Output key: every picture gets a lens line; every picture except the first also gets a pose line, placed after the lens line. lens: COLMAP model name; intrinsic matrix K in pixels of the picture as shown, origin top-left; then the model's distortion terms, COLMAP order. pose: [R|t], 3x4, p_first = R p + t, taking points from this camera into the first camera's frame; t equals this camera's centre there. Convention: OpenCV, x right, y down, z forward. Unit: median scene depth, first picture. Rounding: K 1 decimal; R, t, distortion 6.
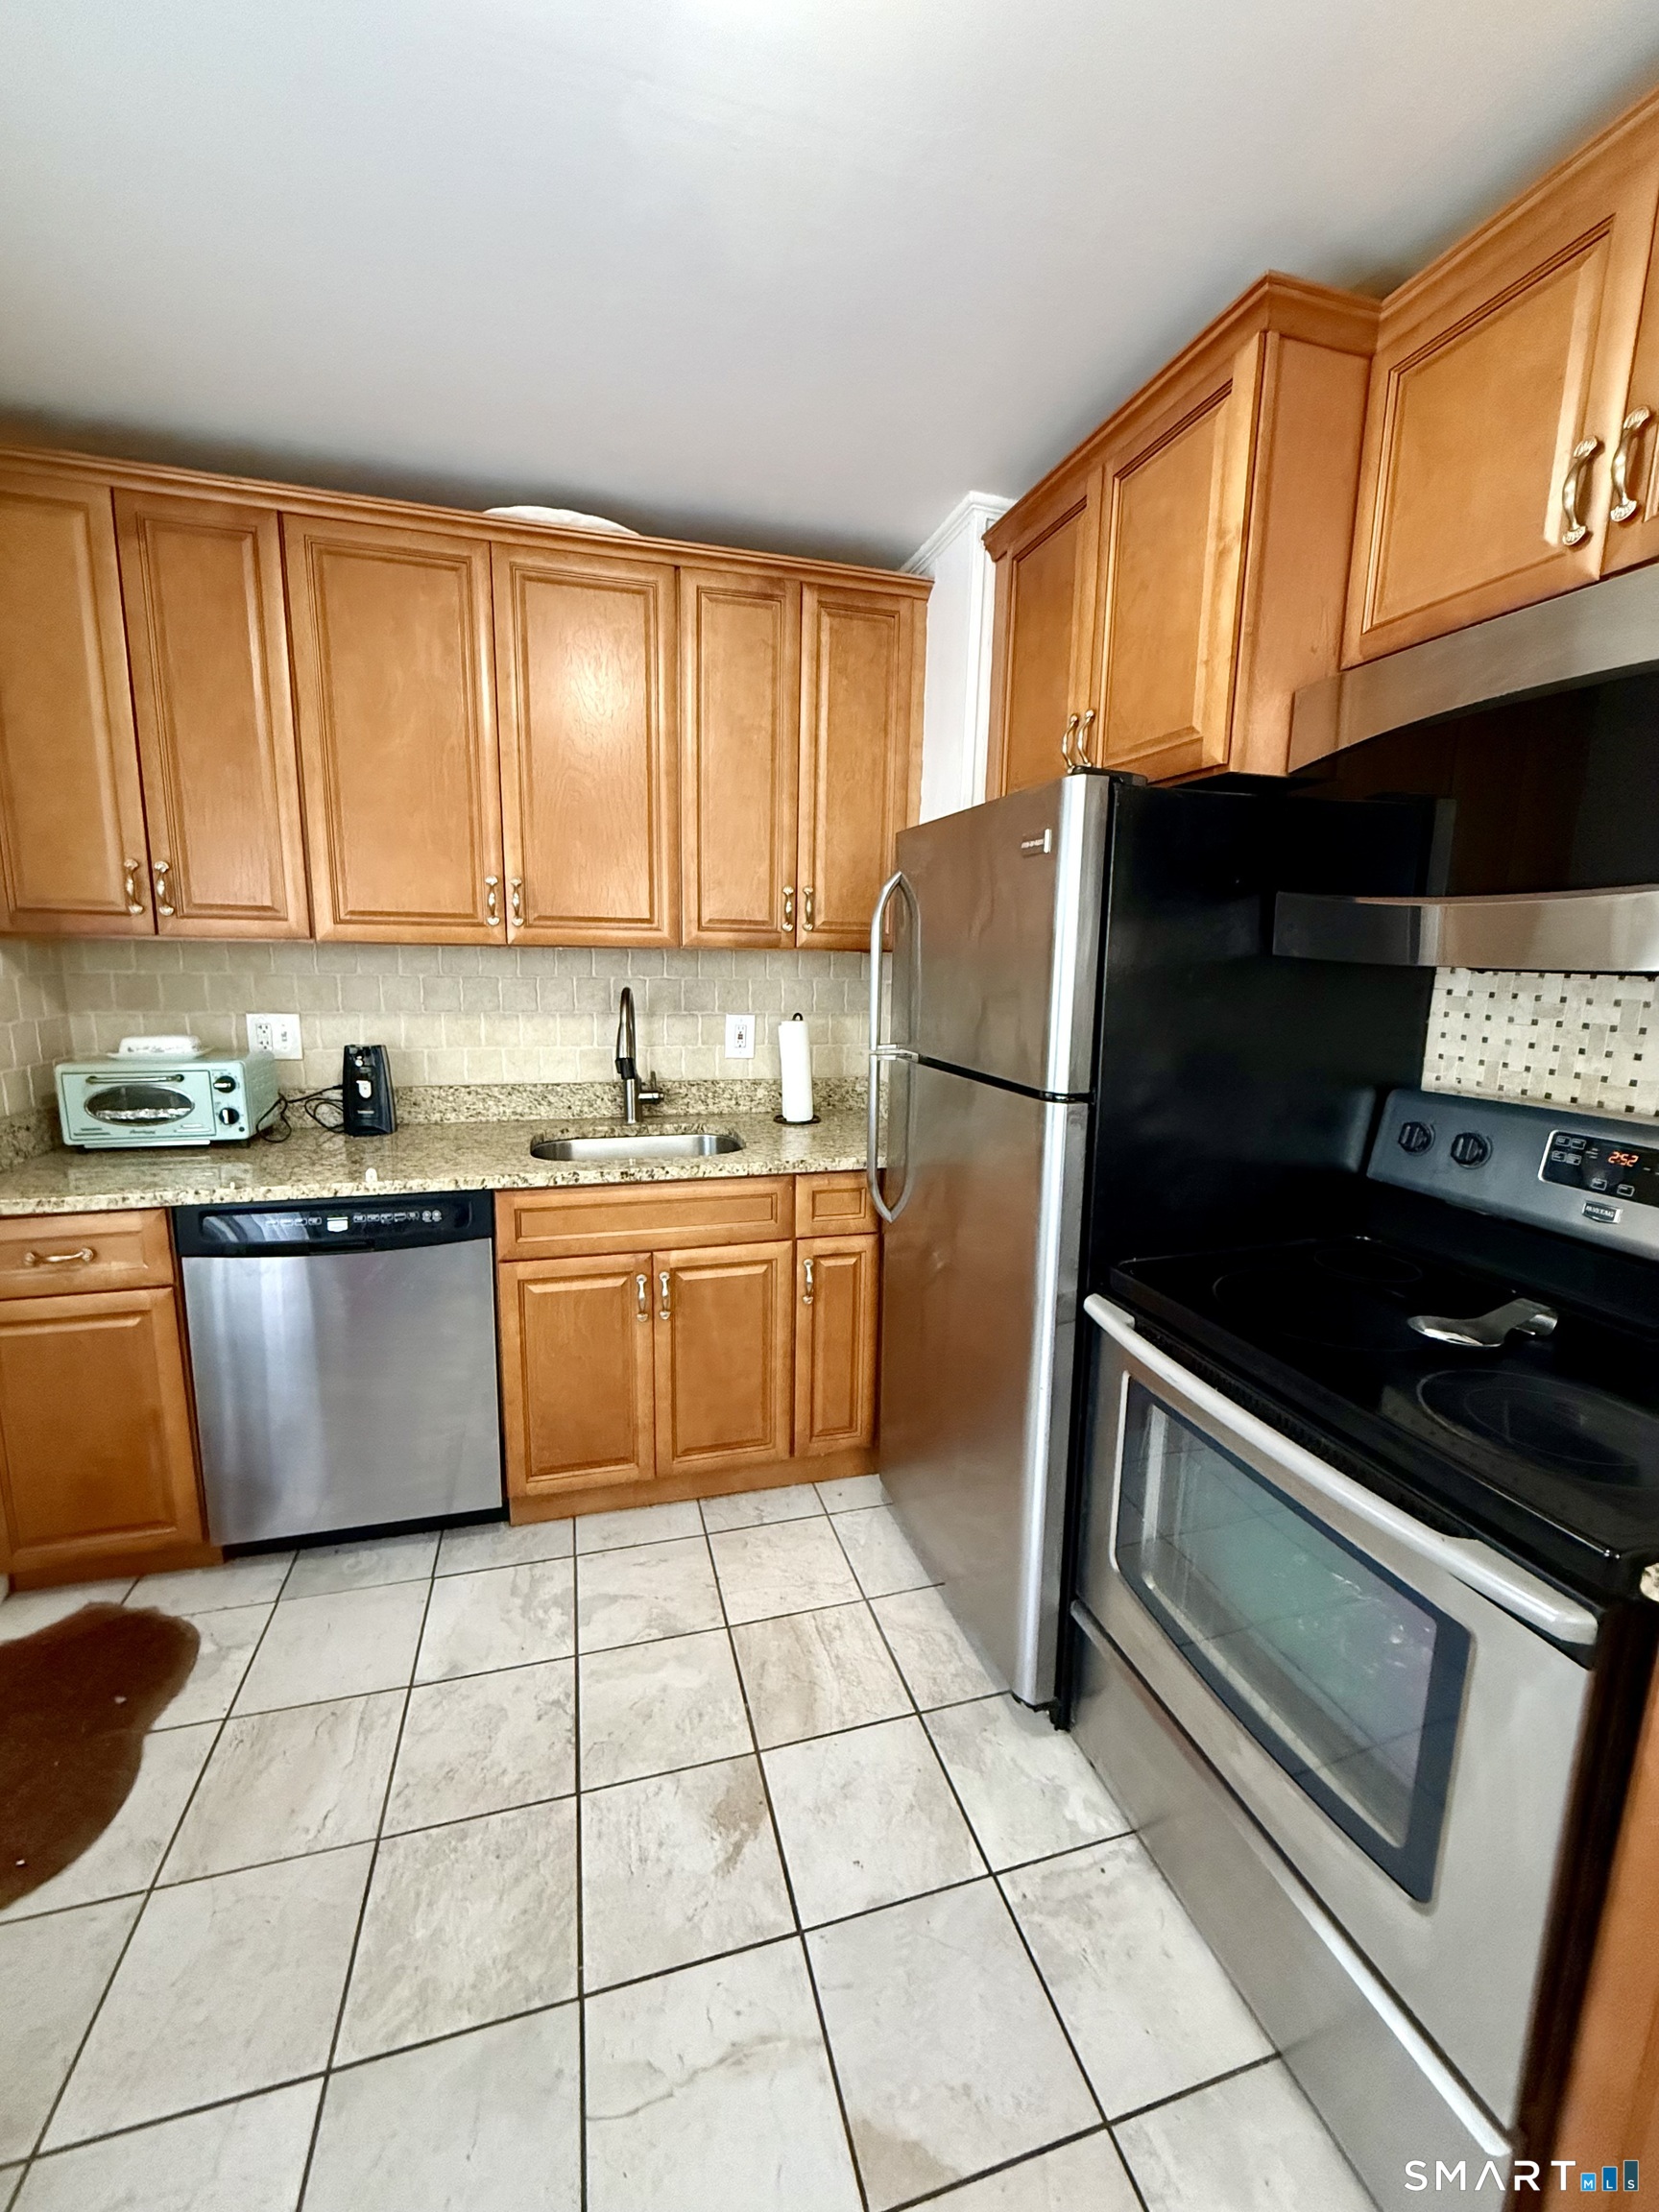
lens RADIAL K [[882.2, 0, 830.2], [0, 882.2, 1099.9], [0, 0, 1]] dist [-0.001386, 0.000291]
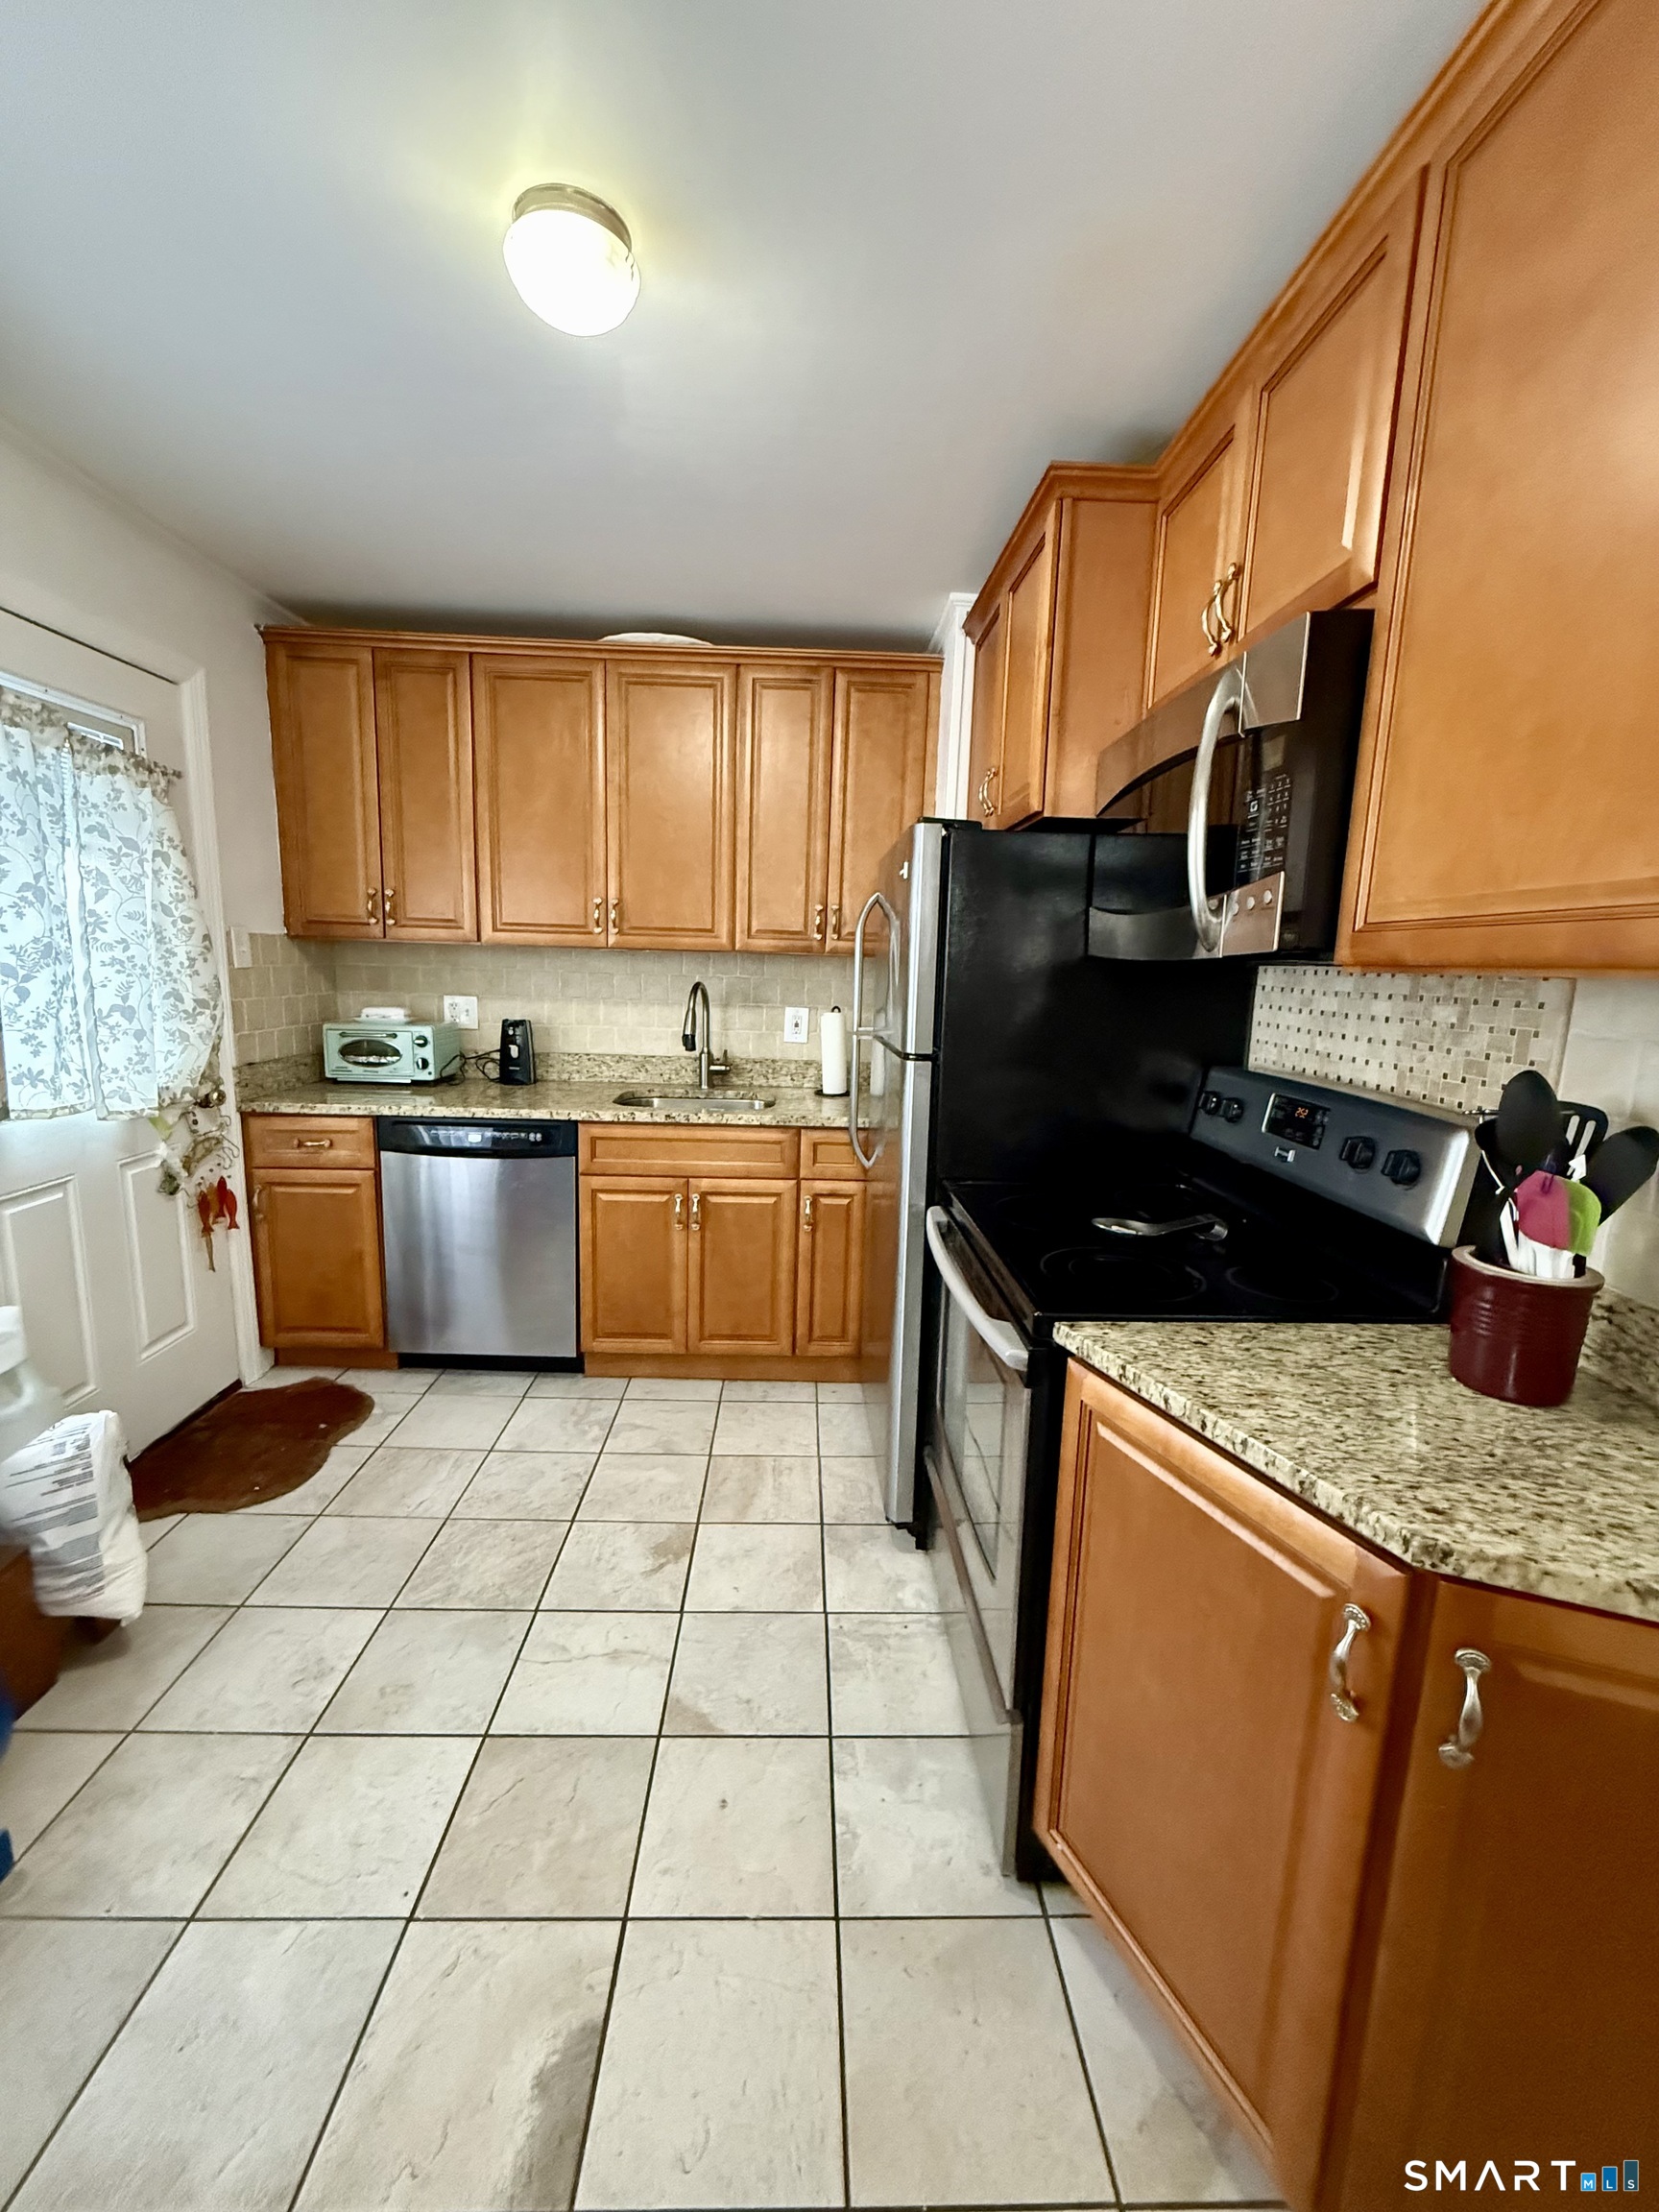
lens RADIAL K [[882.2, 0, 829.4], [0, 882.2, 1099.6], [0, 0, 1]] dist [-0.001386, 0.000291]
pose [[0.968337, 0.049801, -0.244628, 0.362157], [-0.054931, 0.998389, -0.014187, 0.068666], [0.243528, 0.027176, 0.969513, -0.269672]]
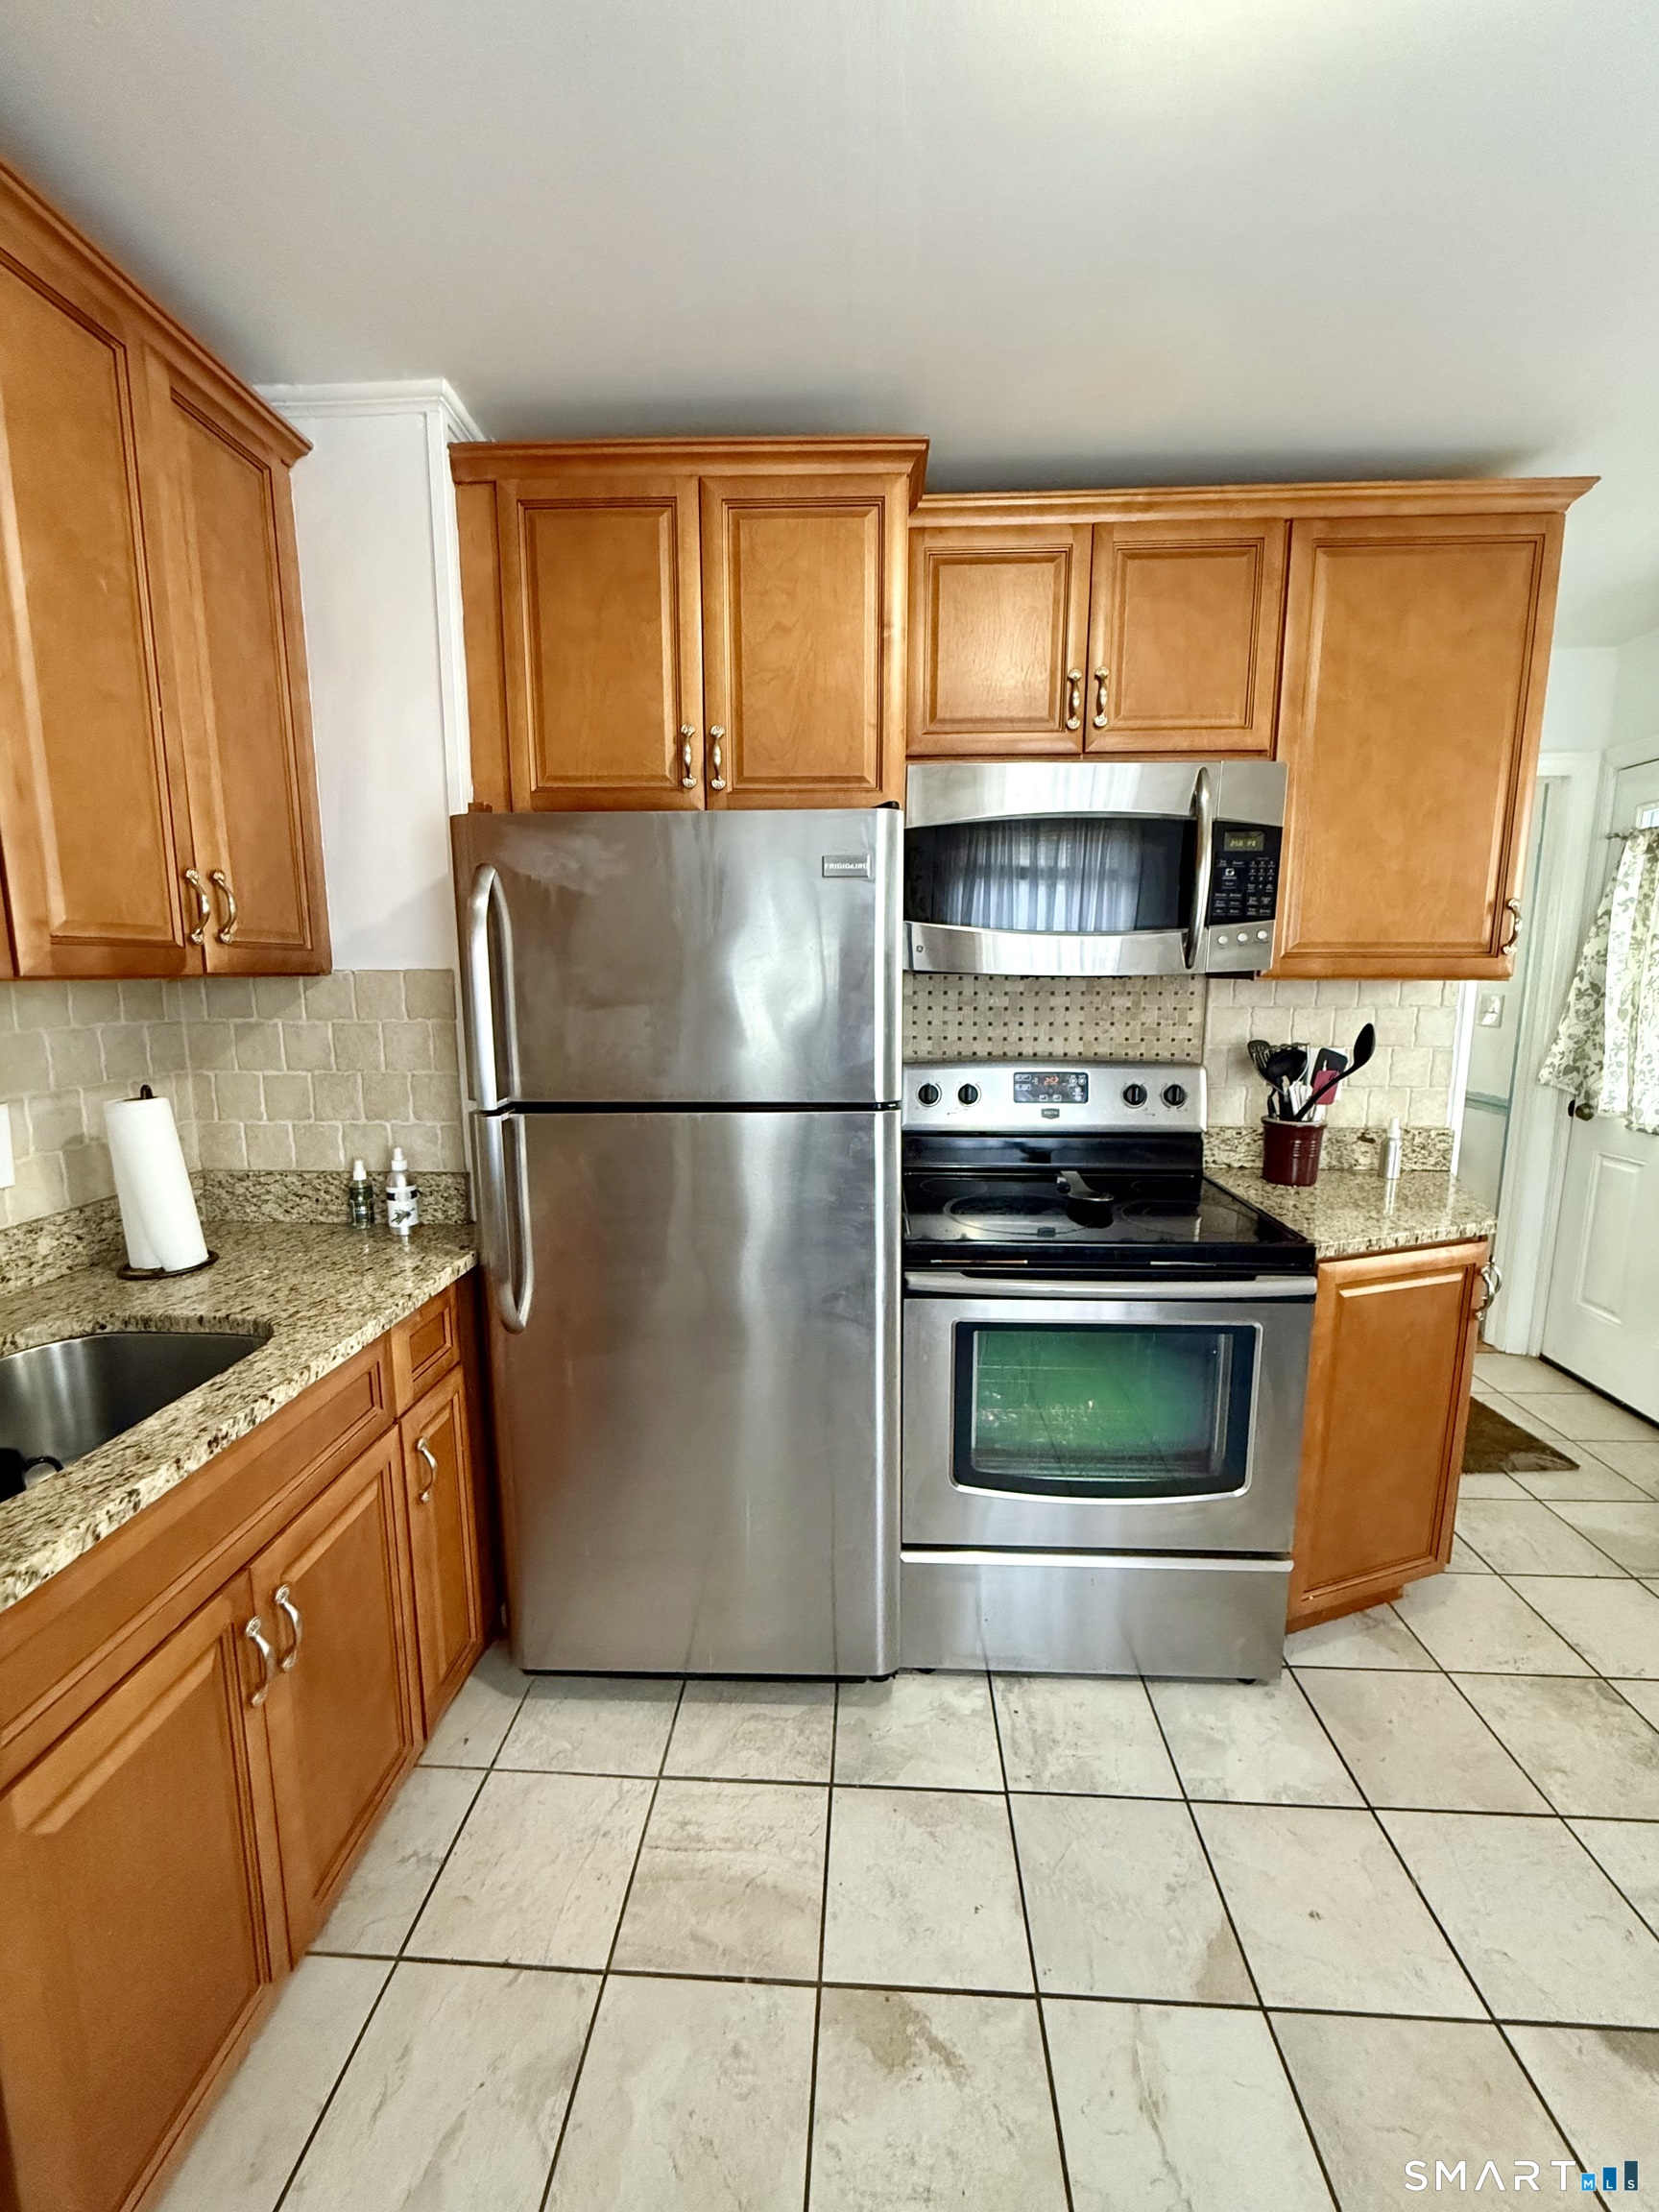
lens RADIAL K [[882.2, 0, 830.4], [0, 882.2, 1099.2], [0, 0, 1]] dist [-0.001386, 0.000291]
pose [[0.333283, -0.159125, 0.929302, -0.586716], [0.167111, 0.980019, 0.107877, -0.106408], [-0.927899, 0.119343, 0.353215, 0.523516]]
